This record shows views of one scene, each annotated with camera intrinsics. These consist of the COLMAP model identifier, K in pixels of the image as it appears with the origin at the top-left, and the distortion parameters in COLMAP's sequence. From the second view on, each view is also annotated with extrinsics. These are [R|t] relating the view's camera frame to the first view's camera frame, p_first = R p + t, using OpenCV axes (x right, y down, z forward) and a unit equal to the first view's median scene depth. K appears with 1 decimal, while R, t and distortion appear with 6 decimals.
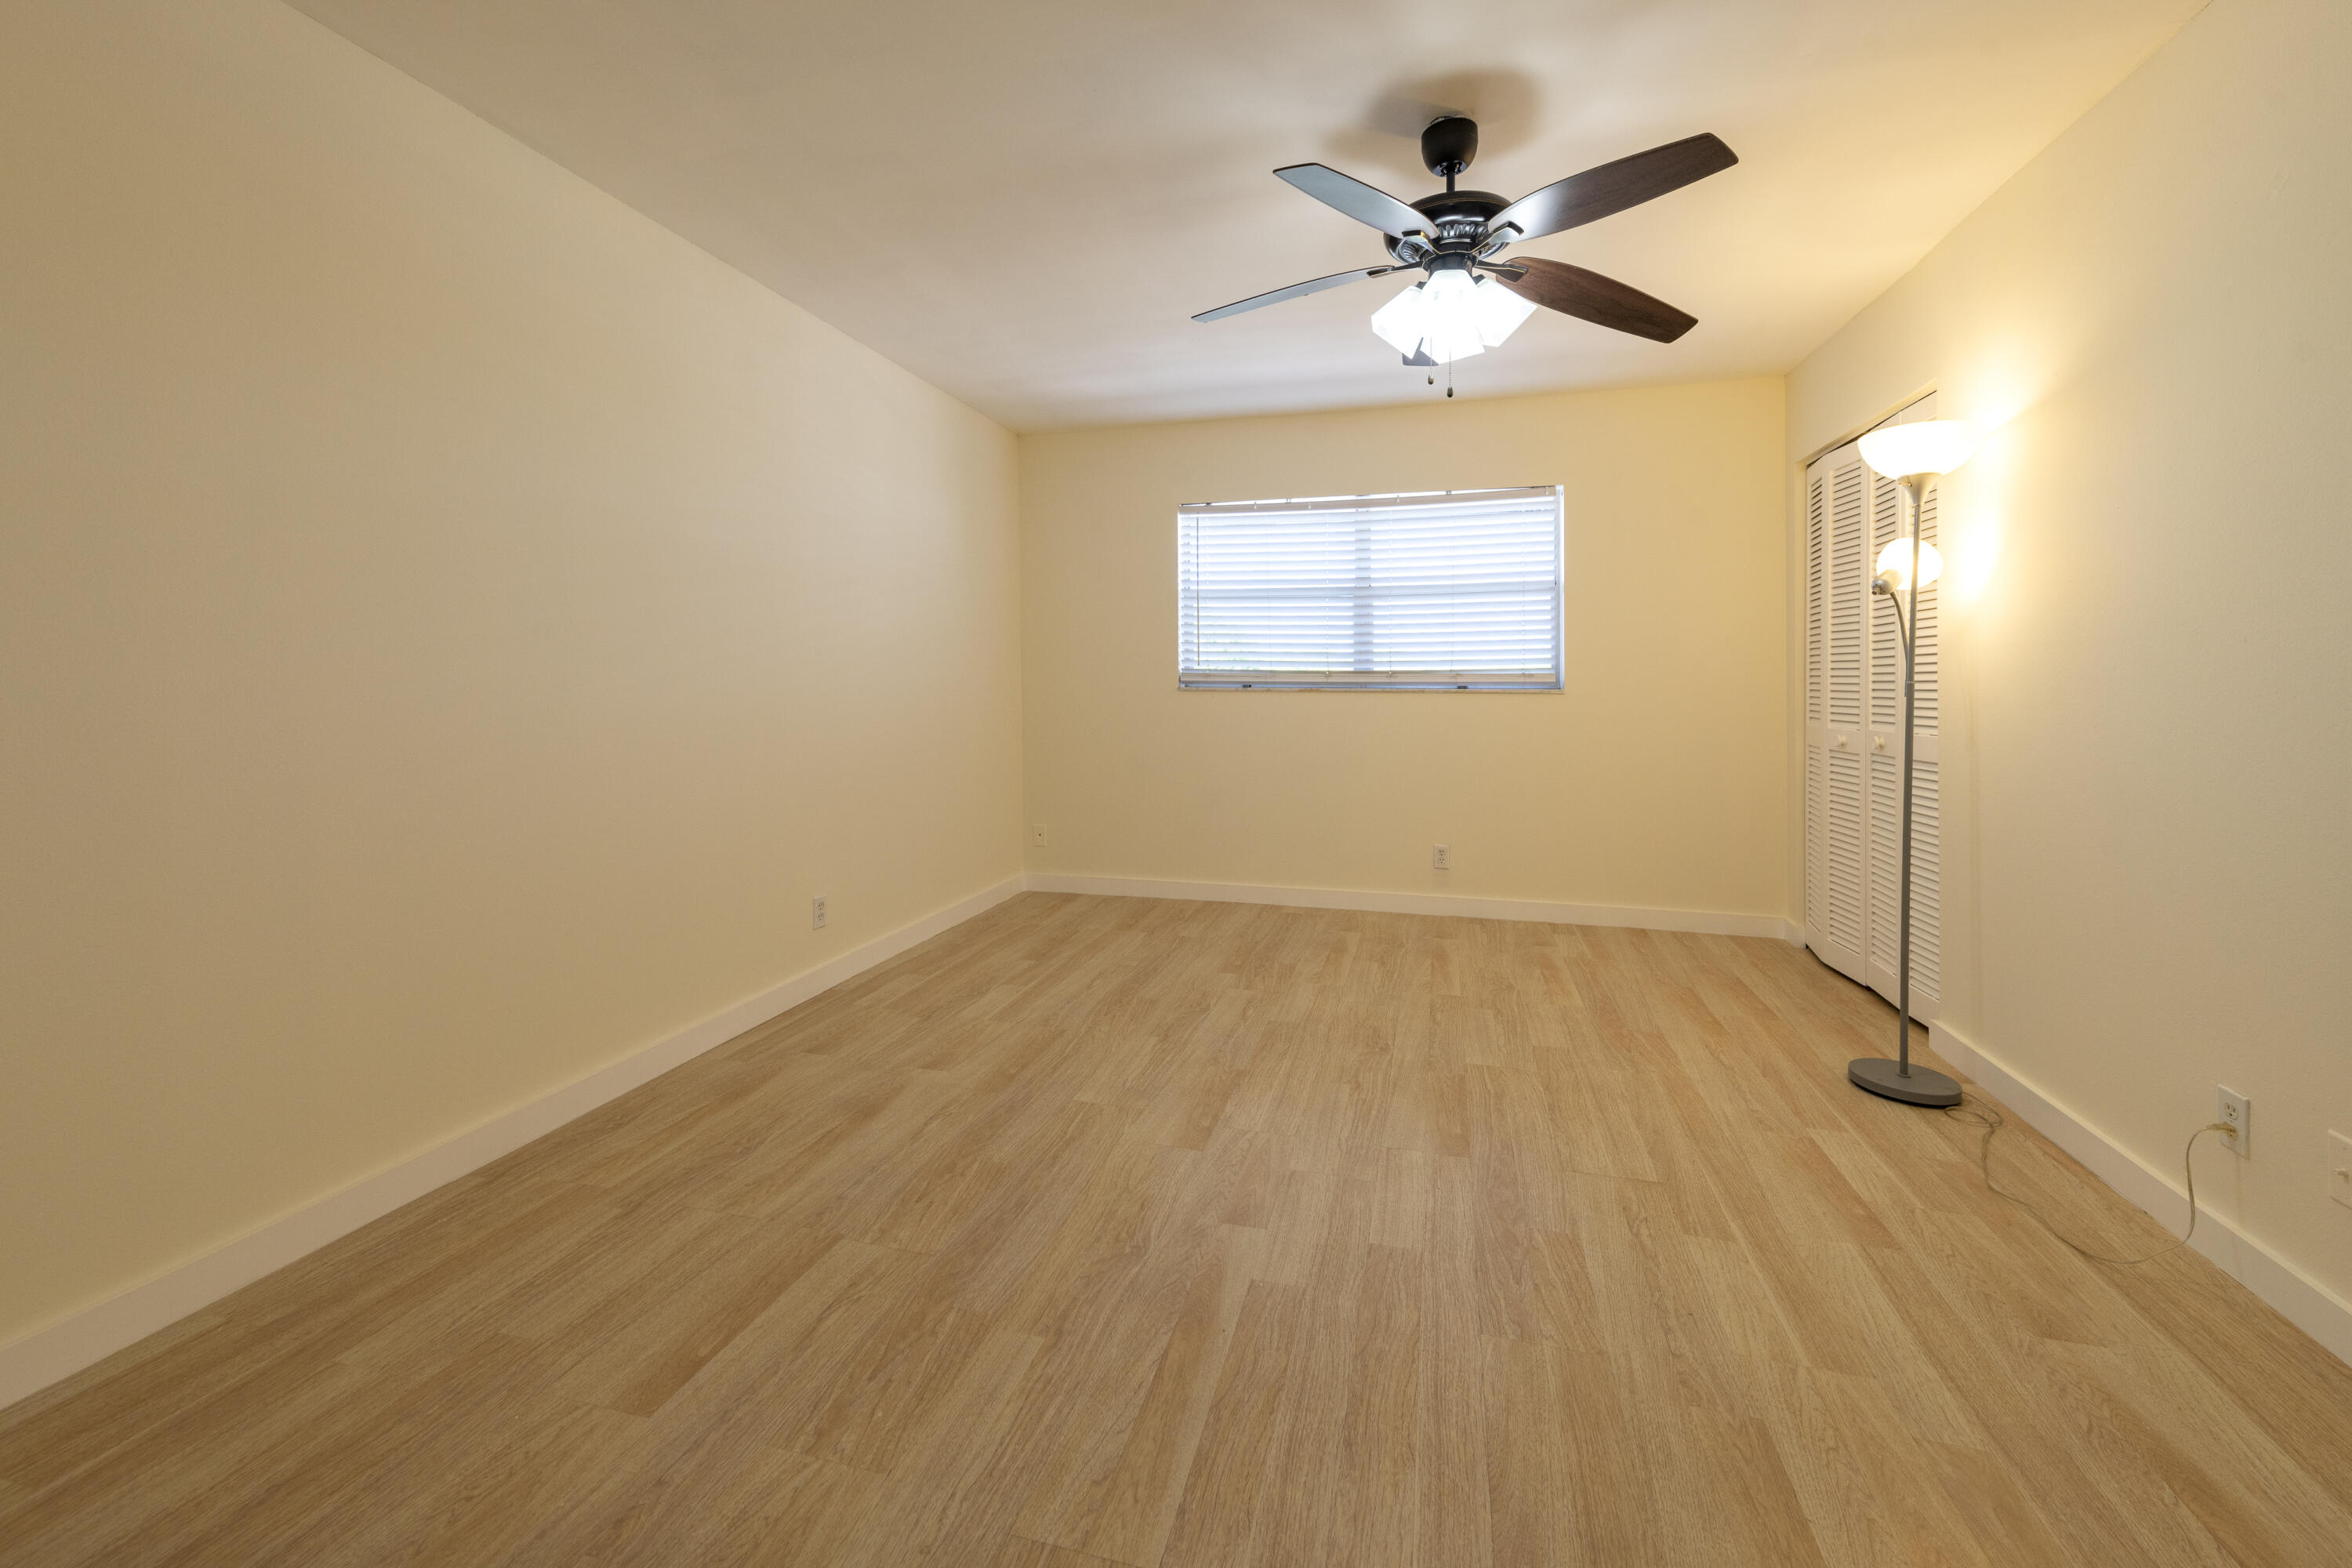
lens RADIAL K [[964.8, 0, 1181.4], [0, 964.8, 817.3], [0, 0, 1]] dist [0.015003, -0.006970]
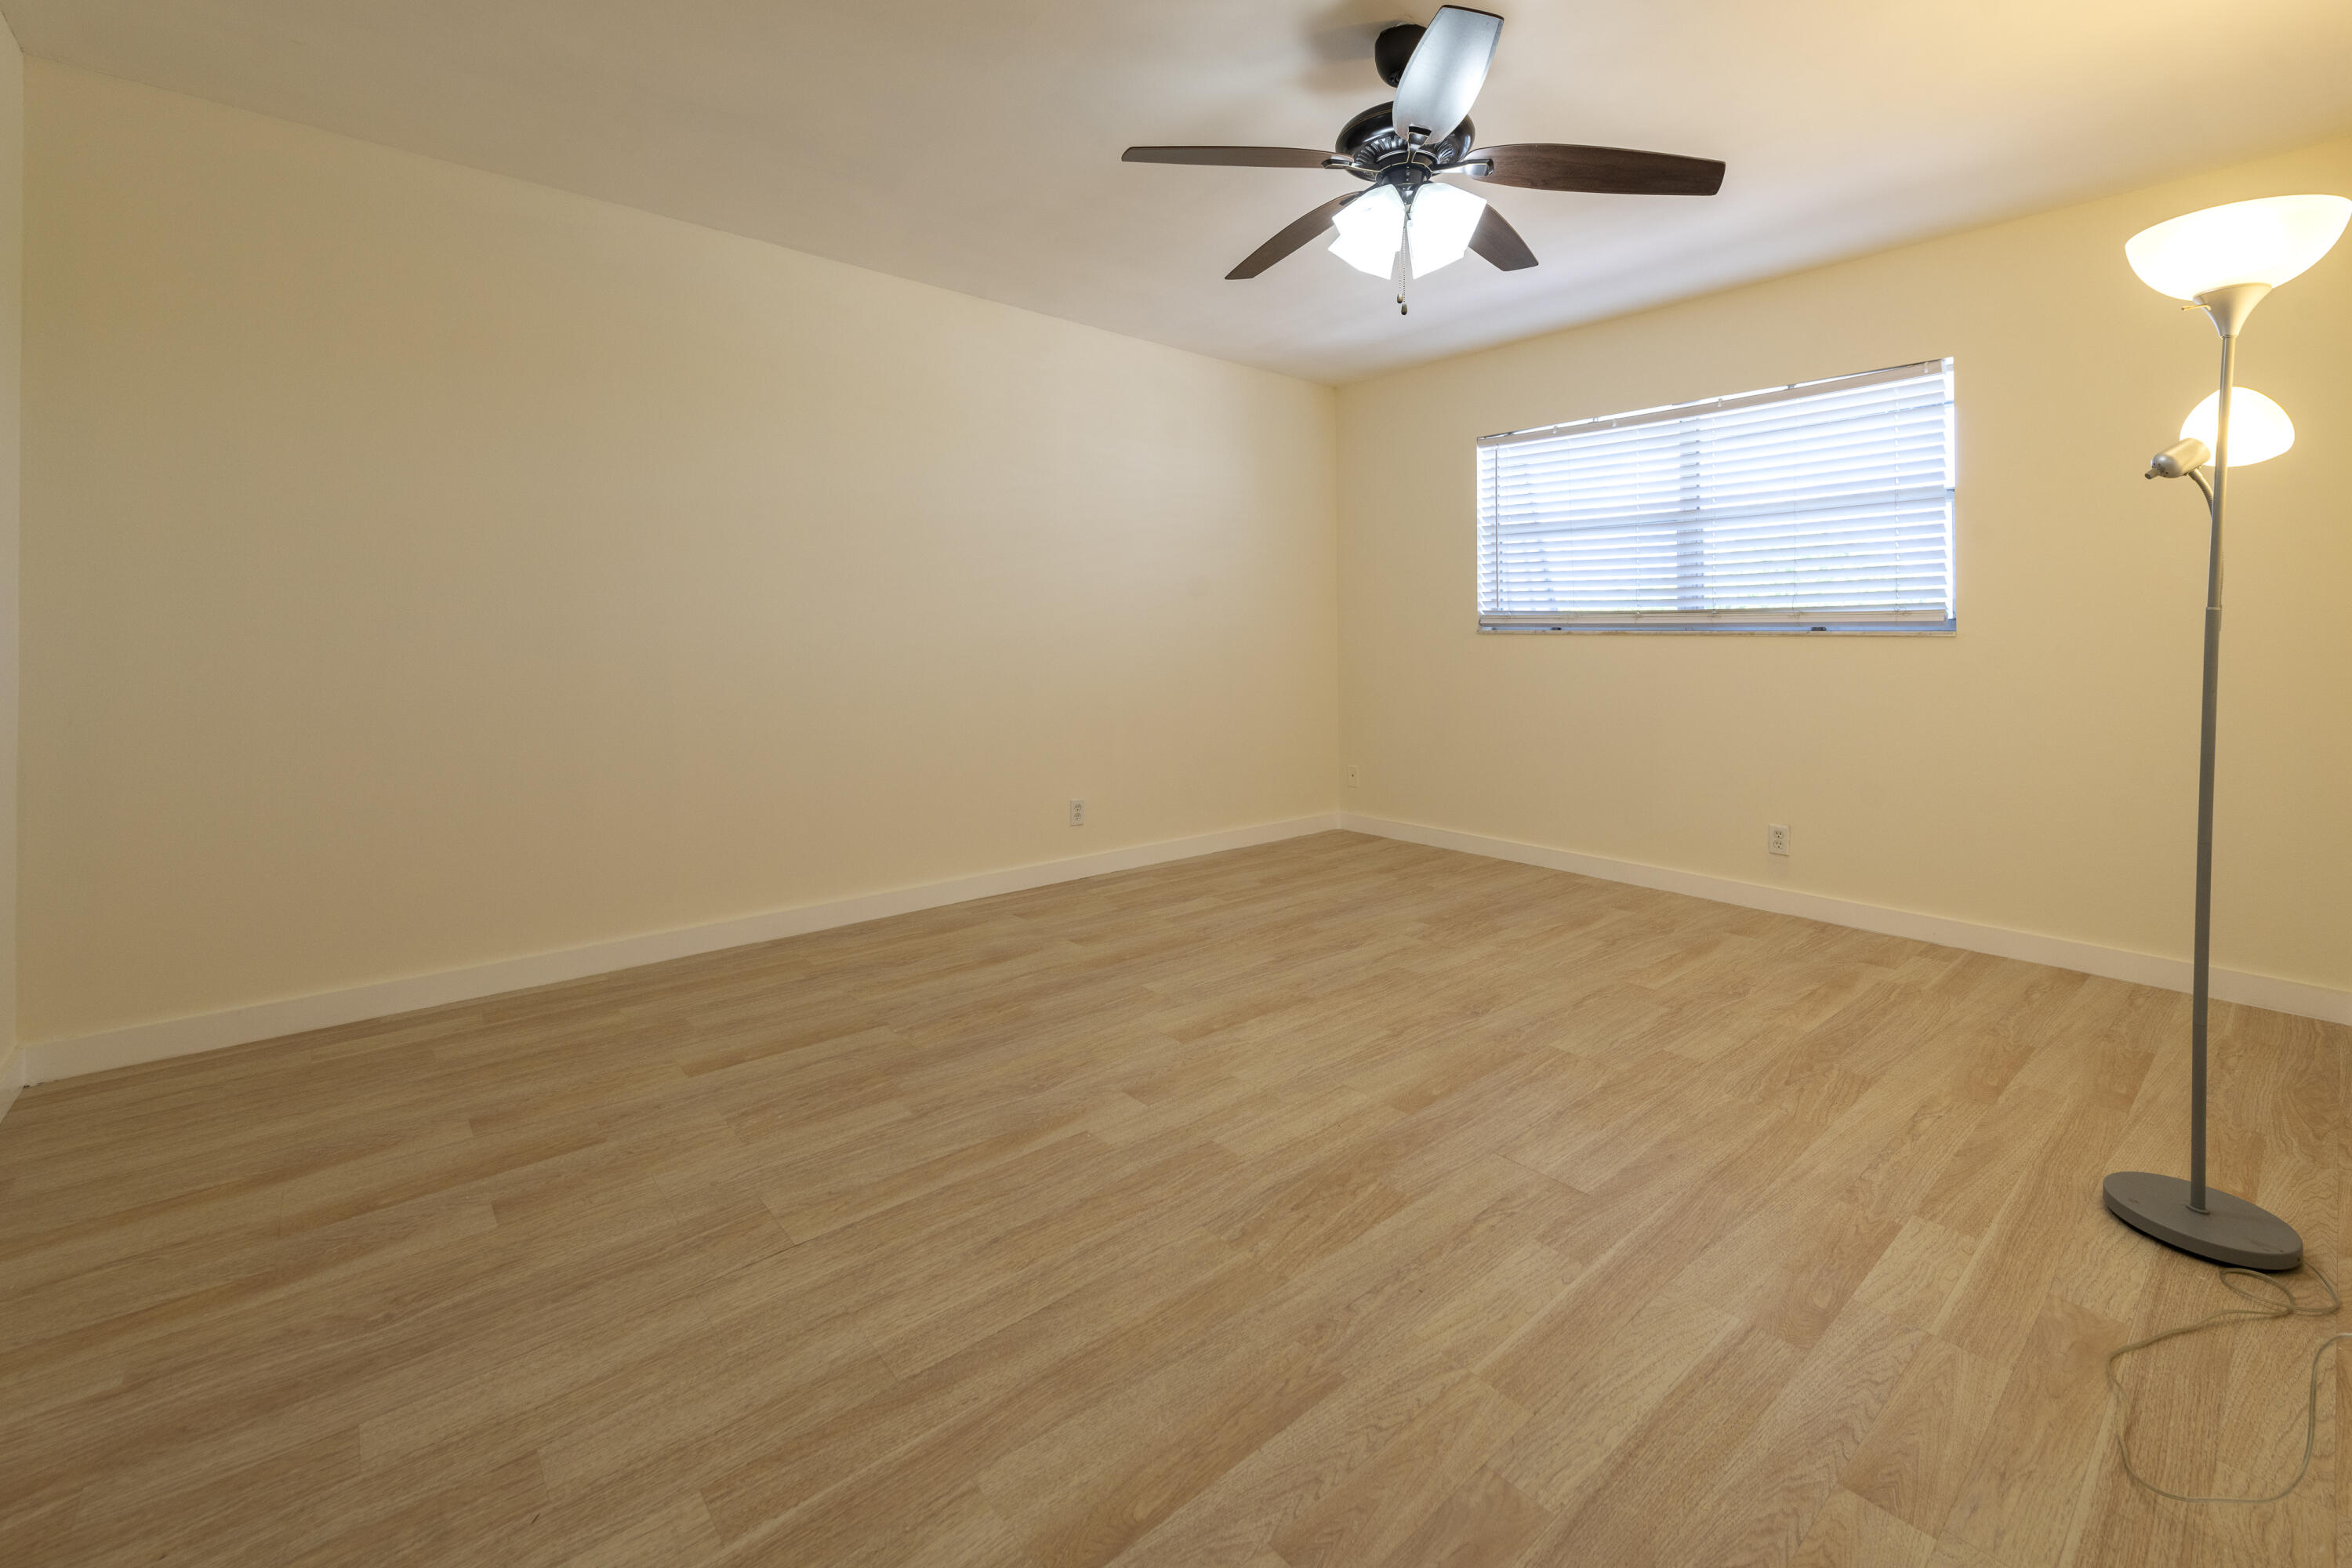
lens RADIAL K [[982.4, 0, 1176.0], [0, 982.4, 784.0], [0, 0, 1]] dist [0.013731, -0.007225]
pose [[0.826614, 0.086822, -0.556032, 0.556591], [-0.081678, 0.996075, 0.034109, 0.013701], [0.556811, 0.017220, 0.830461, 0.058786]]
